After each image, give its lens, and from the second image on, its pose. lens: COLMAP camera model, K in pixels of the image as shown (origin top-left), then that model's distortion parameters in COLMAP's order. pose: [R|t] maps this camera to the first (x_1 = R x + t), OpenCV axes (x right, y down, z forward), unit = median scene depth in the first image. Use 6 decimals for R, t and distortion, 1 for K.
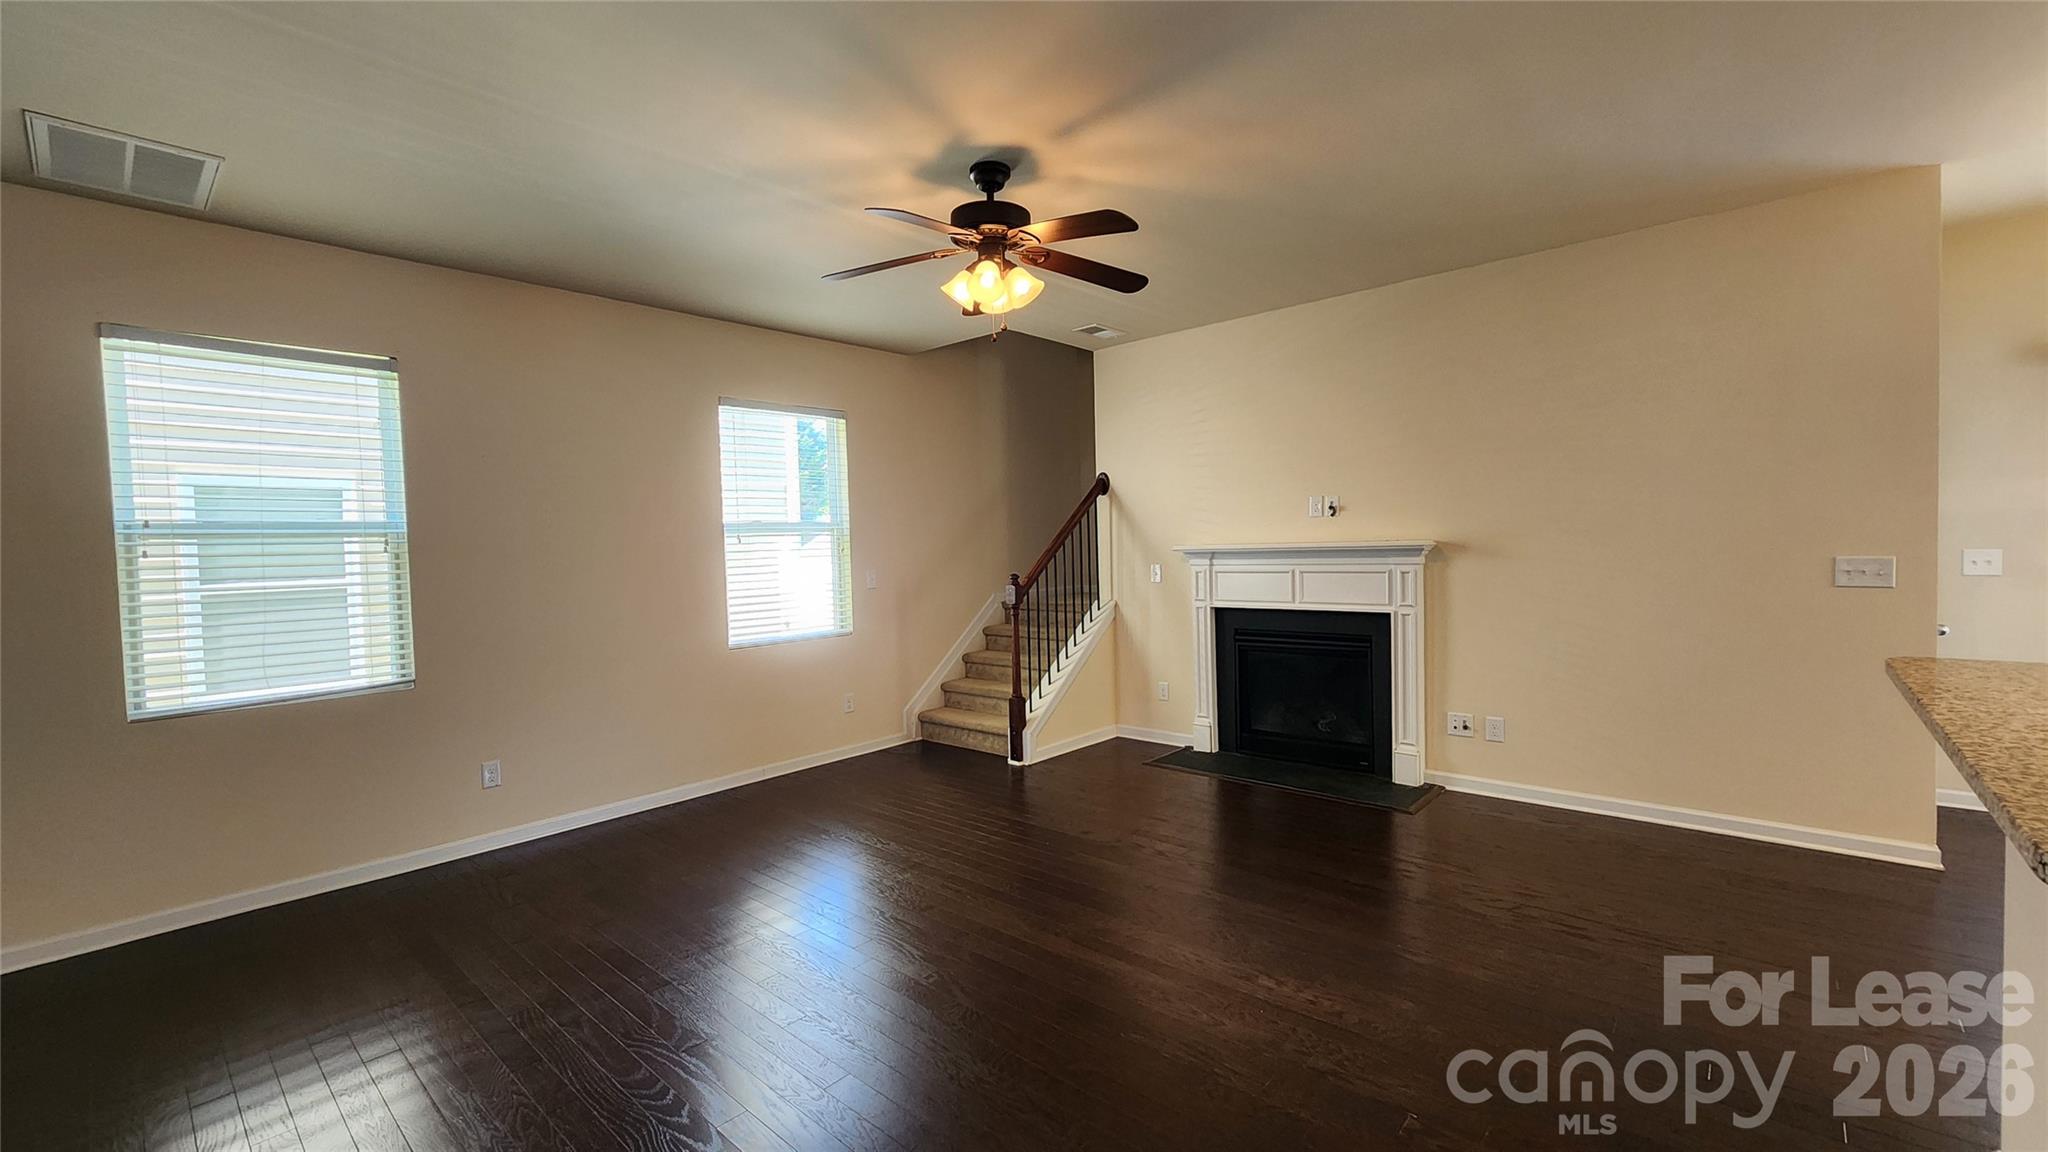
lens RADIAL K [[834.6, 0, 1024.0], [0, 834.6, 576.0], [0, 0, 1]] dist [0.000876, 0.000136]
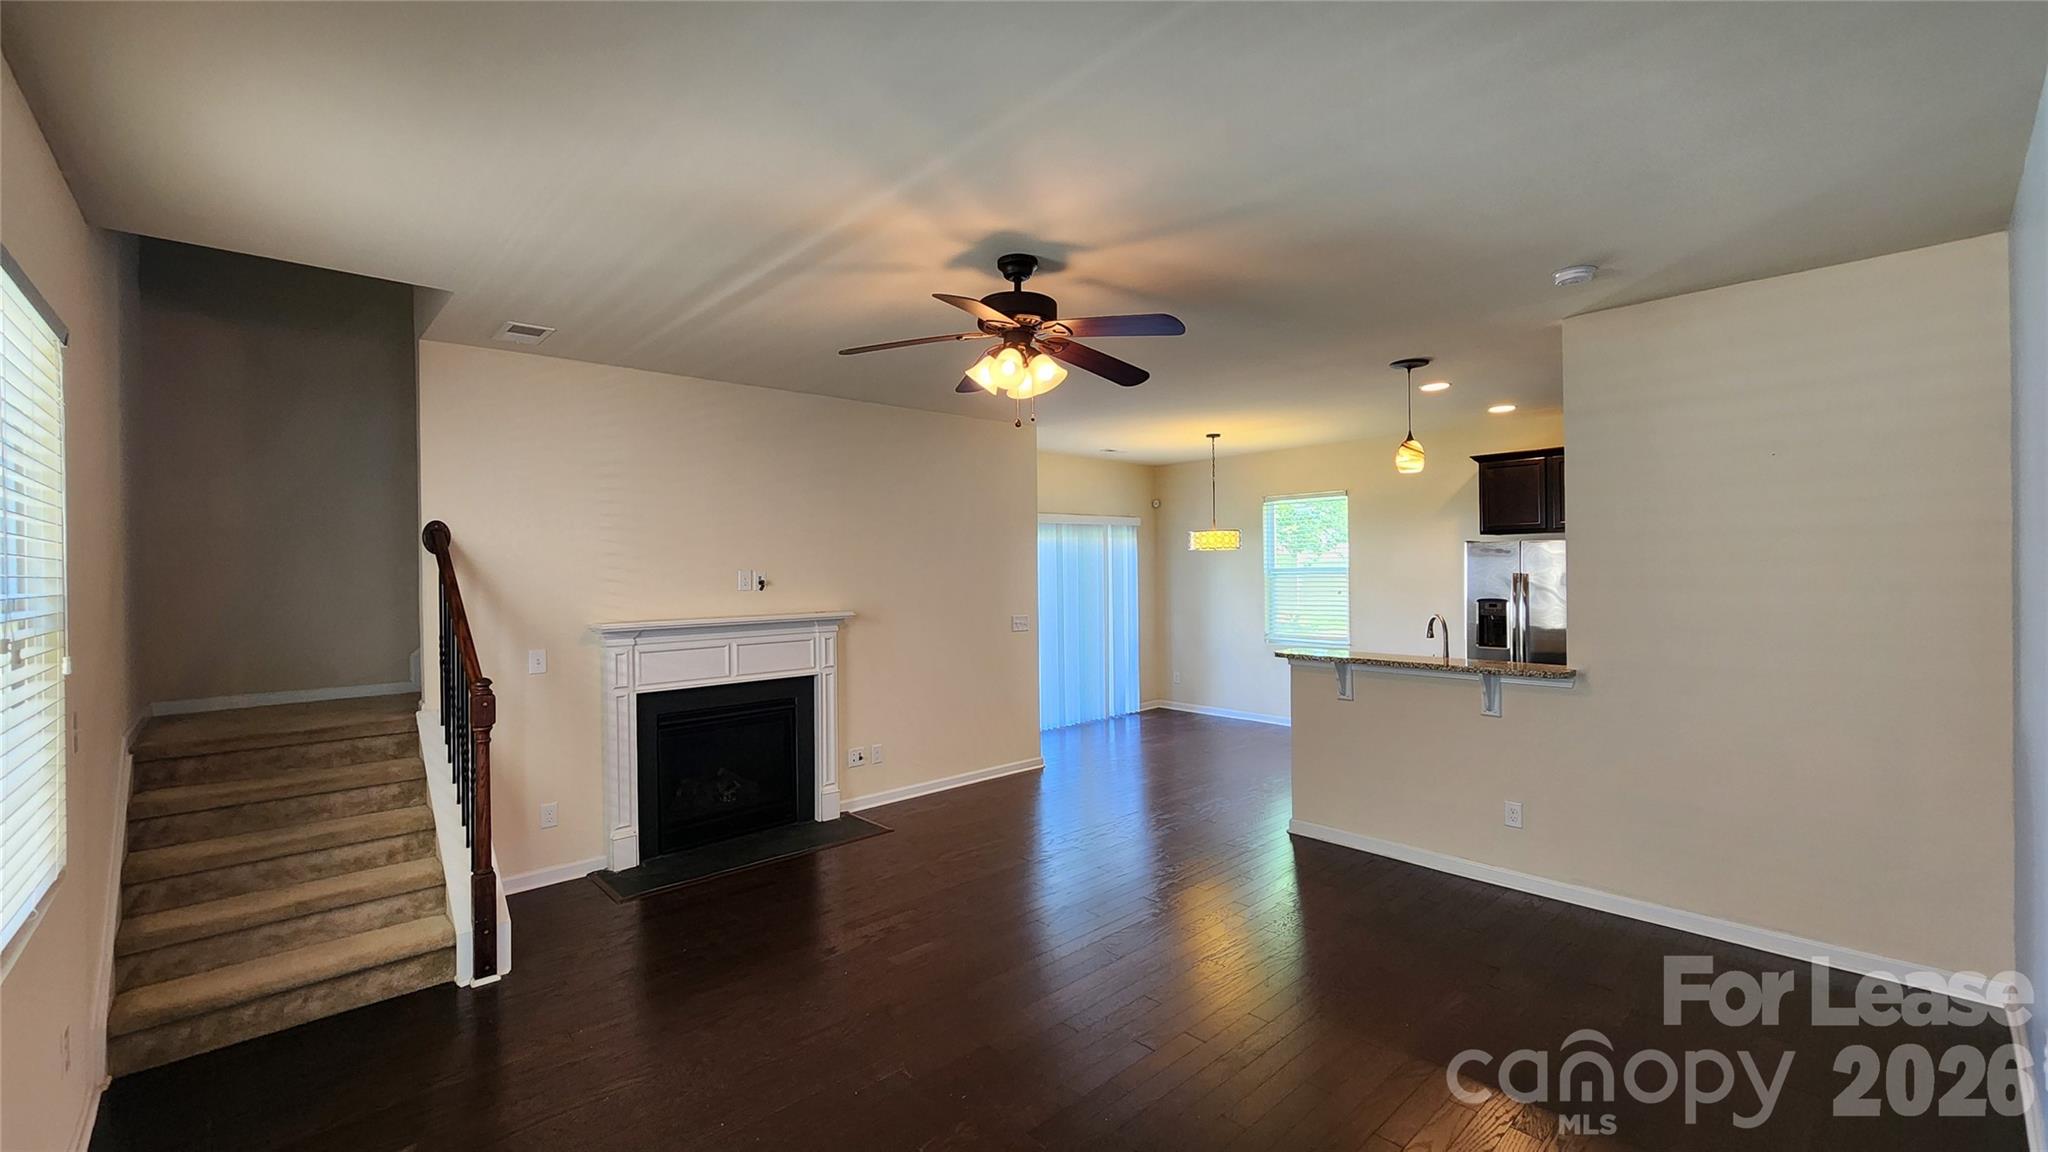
lens RADIAL K [[834.6, 0, 1024.0], [0, 834.6, 576.0], [0, 0, 1]] dist [0.000876, 0.000136]
pose [[0.090608, 0.021416, 0.995656, -0.686052], [0.052025, 0.998302, -0.026208, -0.046690], [-0.994527, 0.054173, 0.089340, 0.598763]]
